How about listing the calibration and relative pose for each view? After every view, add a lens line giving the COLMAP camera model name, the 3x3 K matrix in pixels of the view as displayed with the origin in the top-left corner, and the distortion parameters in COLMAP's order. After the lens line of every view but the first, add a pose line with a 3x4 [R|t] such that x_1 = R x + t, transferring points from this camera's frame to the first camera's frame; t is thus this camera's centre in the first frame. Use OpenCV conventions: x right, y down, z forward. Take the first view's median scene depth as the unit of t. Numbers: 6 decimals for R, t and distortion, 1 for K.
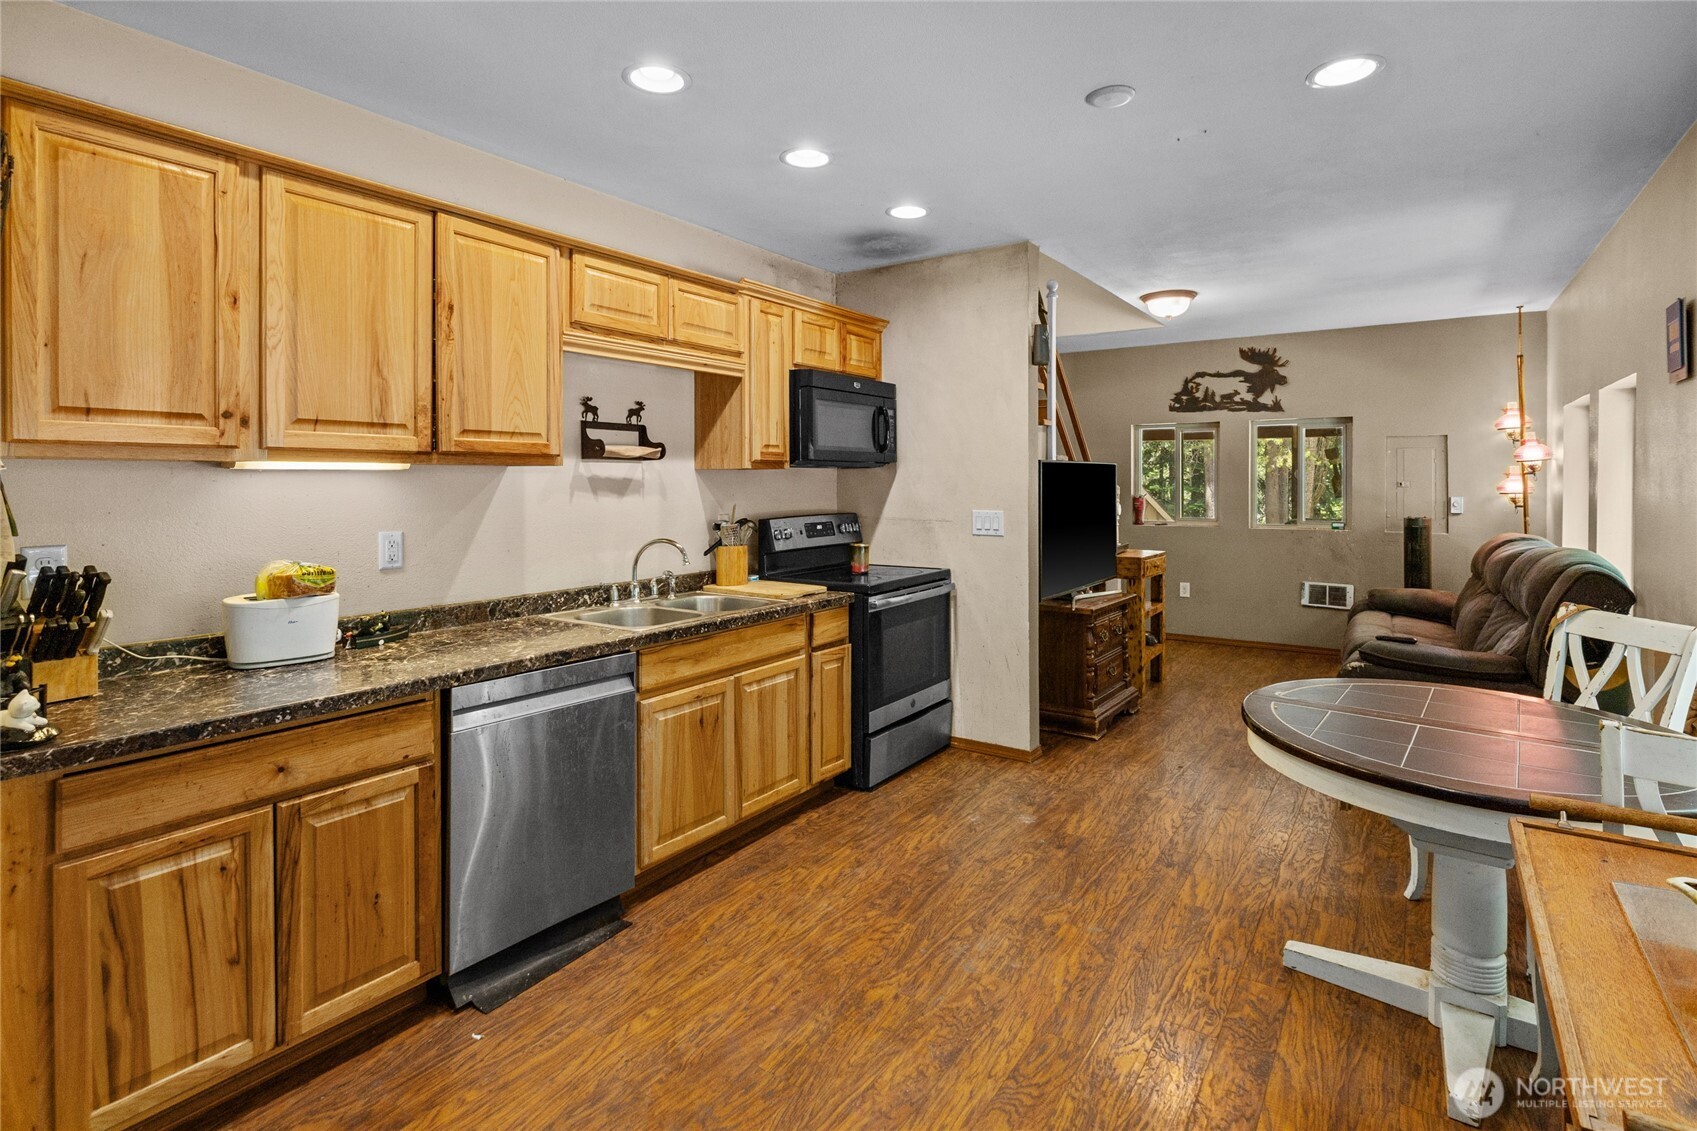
lens RADIAL K [[835.9, 0, 857.4], [0, 835.9, 484.8], [0, 0, 1]] dist [-0.001474, -0.000269]
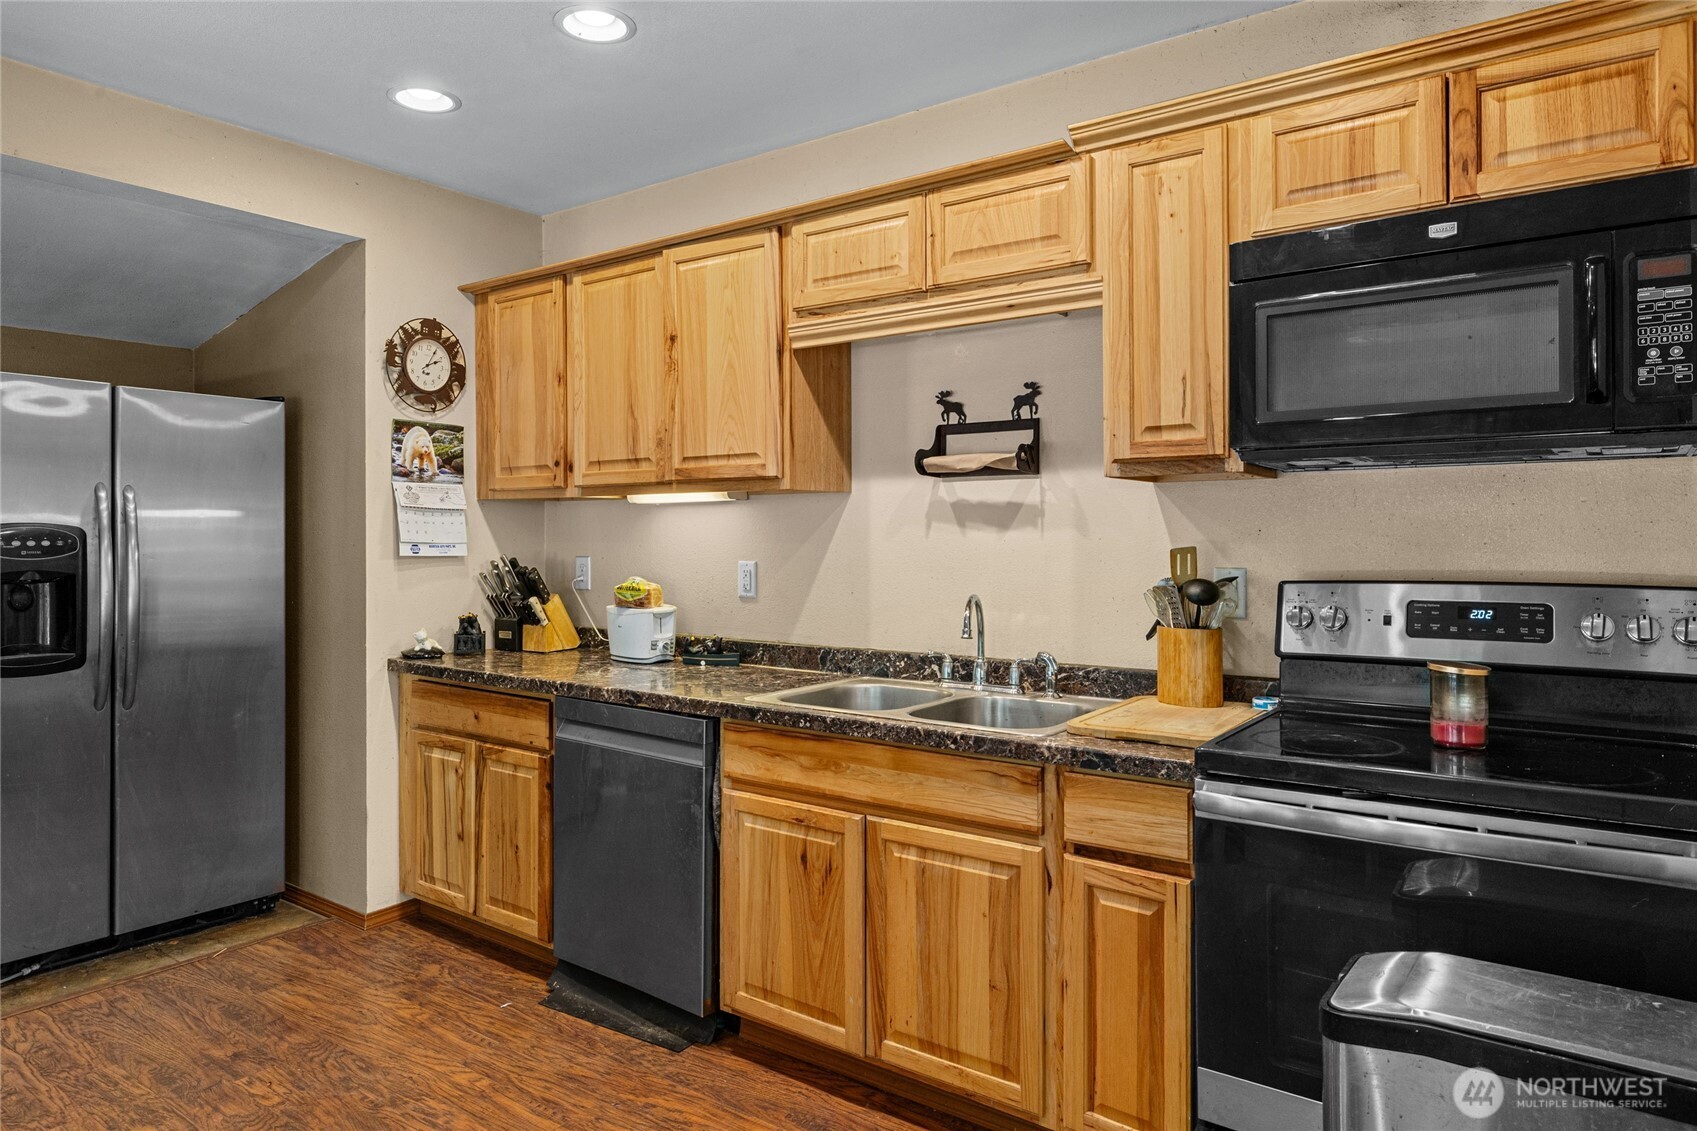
lens RADIAL K [[1053.2, 0, 830.8], [0, 1053.2, 528.9], [0, 0, 1]] dist [-0.003964, 0.001008]
pose [[-0.041812, -0.007489, -0.999097, 0.702697], [-0.004760, 0.999962, -0.007297, 0.024749], [0.999114, 0.004451, -0.041846, 1.120498]]
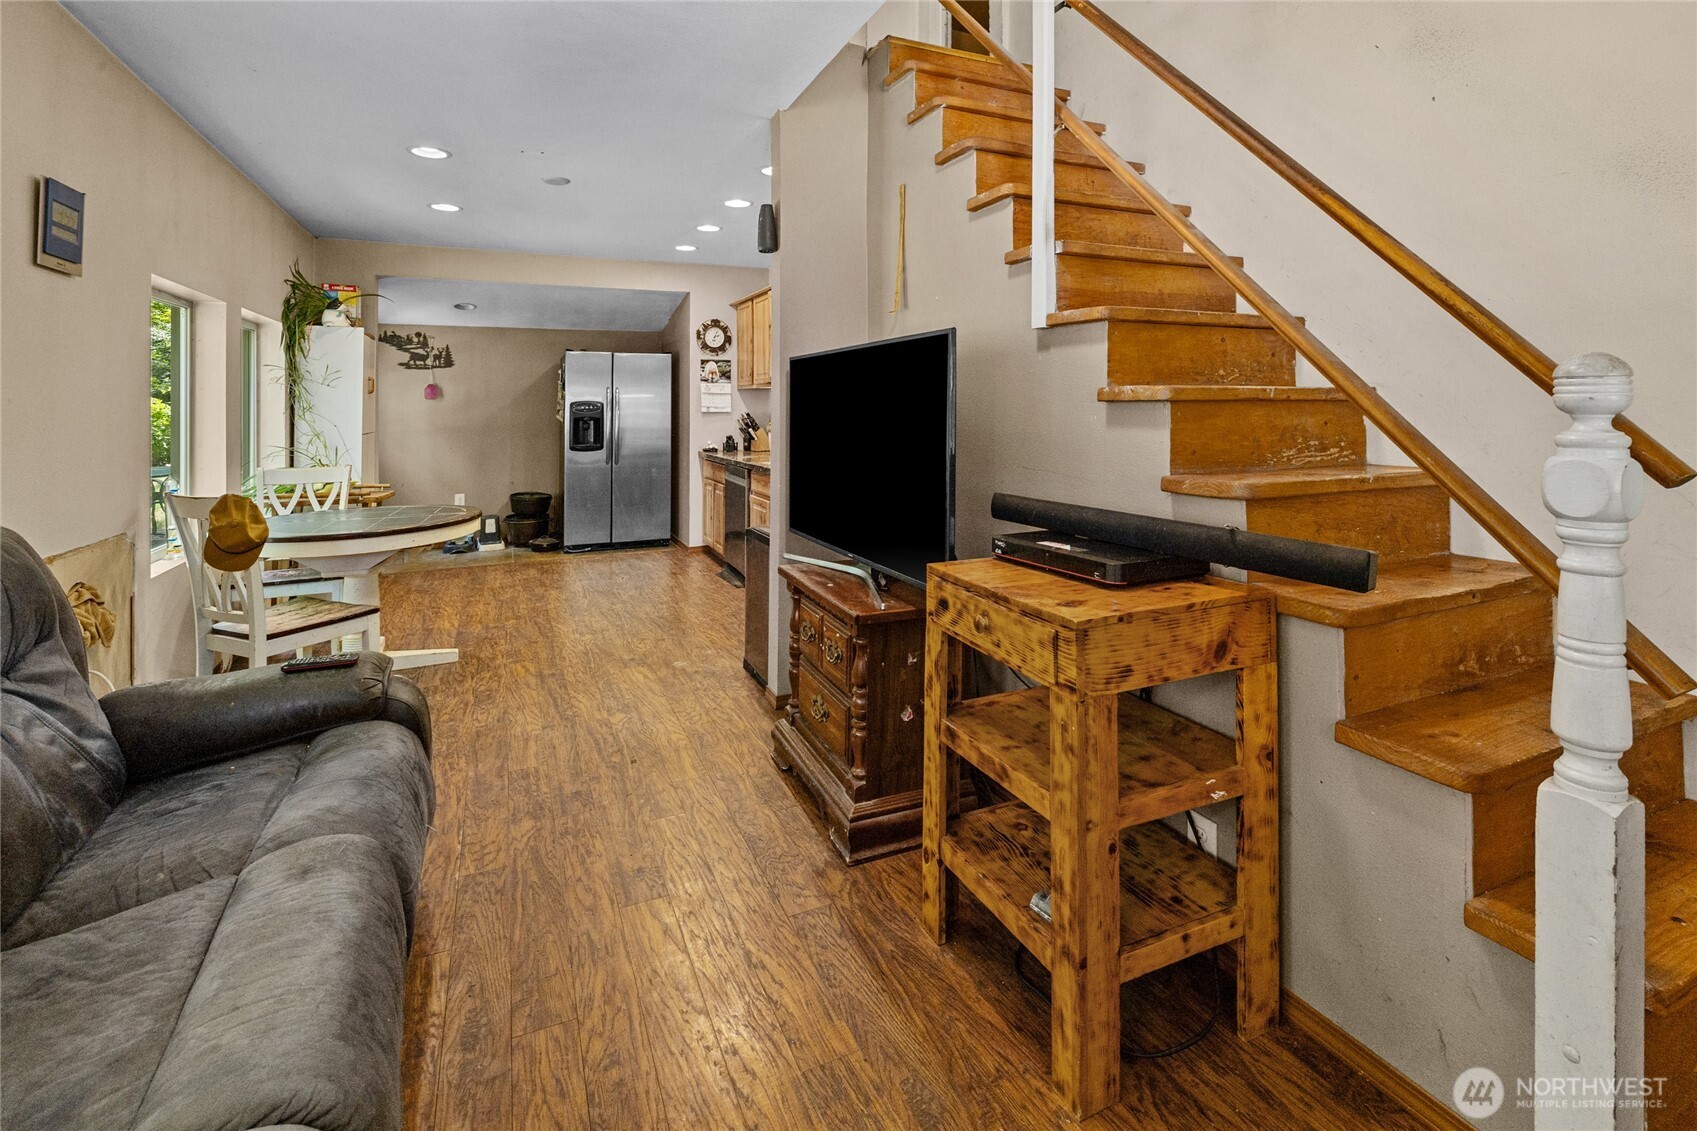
lens RADIAL K [[767.5, 0, 850.0], [0, 767.5, 385.1], [0, 0, 1]] dist [-0.000535, 0.000409]
pose [[-0.523426, -0.018208, -0.851877, 1.268359], [0.002901, 0.999728, -0.023151, 0.023746], [0.852066, -0.014589, -0.523230, 2.209982]]
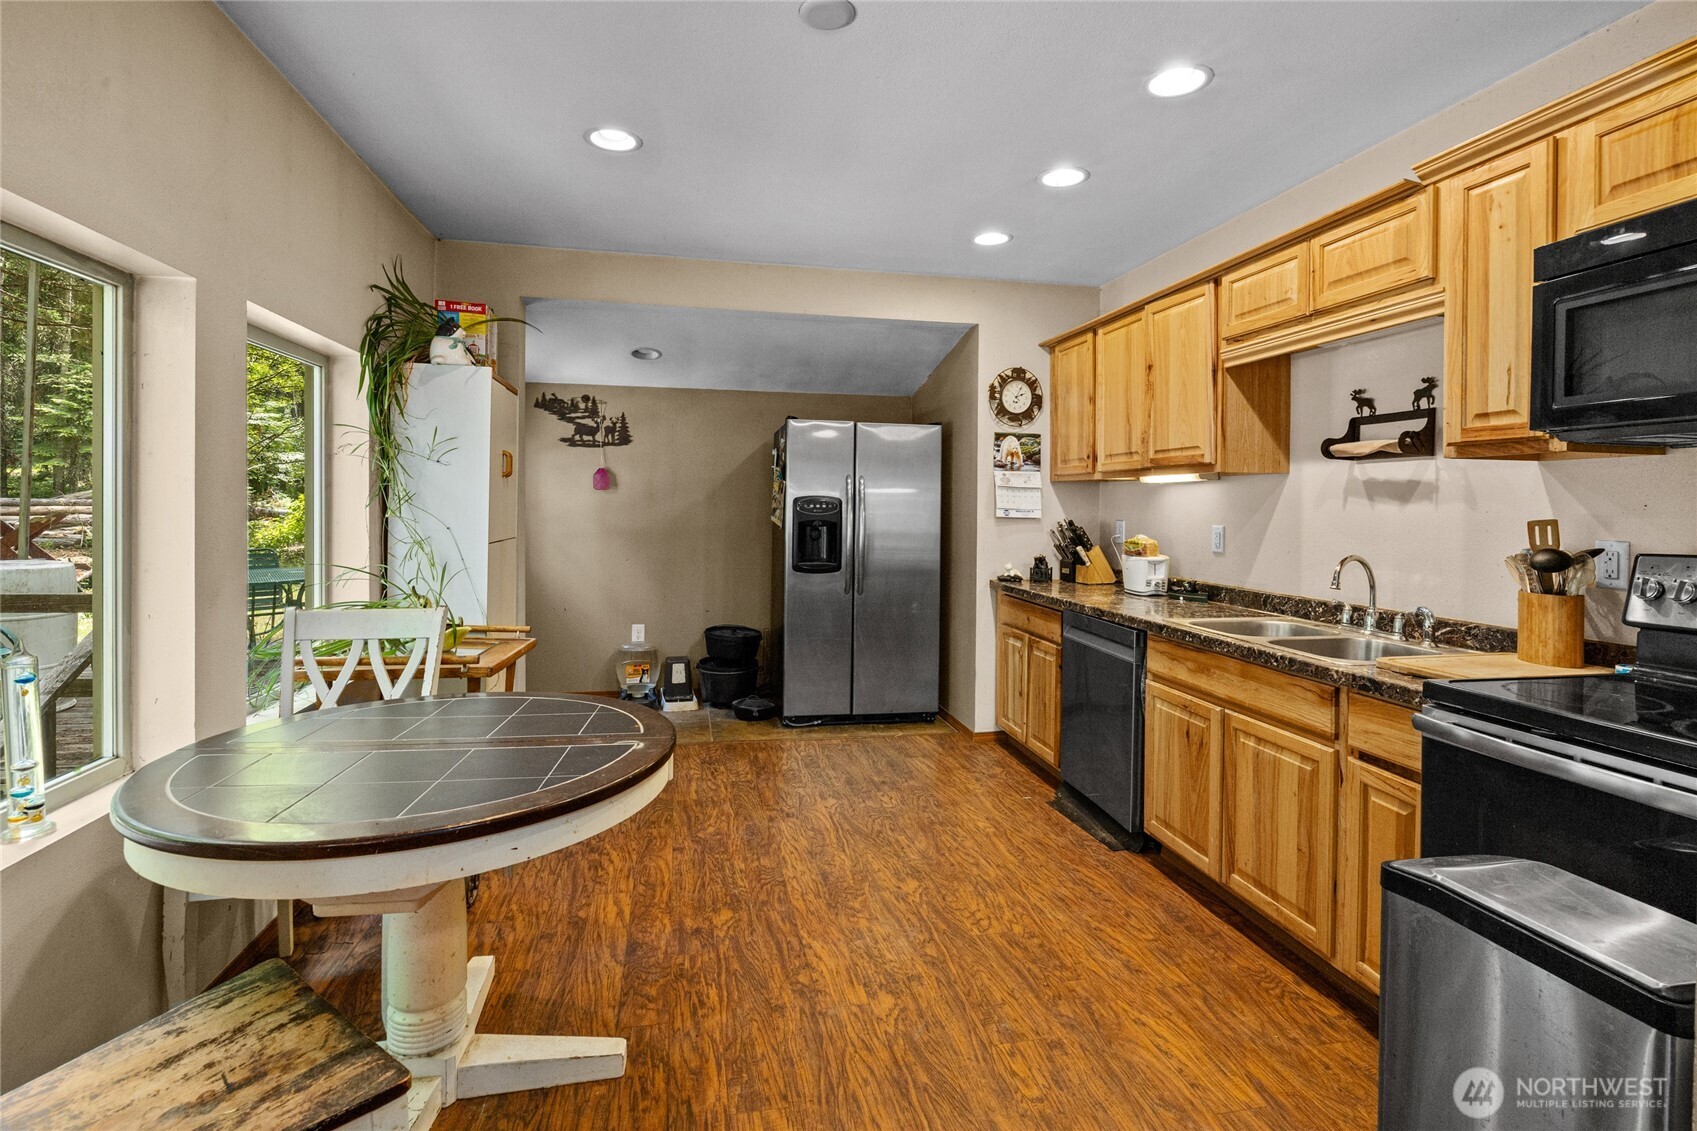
lens RADIAL K [[808.6, 0, 850.3], [0, 808.6, 509.9], [0, 0, 1]] dist [-0.002031, -0.000473]
pose [[-0.695631, -0.005255, -0.718381, 0.788799], [-0.017358, 0.999804, 0.009494, 0.027212], [0.718190, 0.019074, -0.695586, 1.442446]]
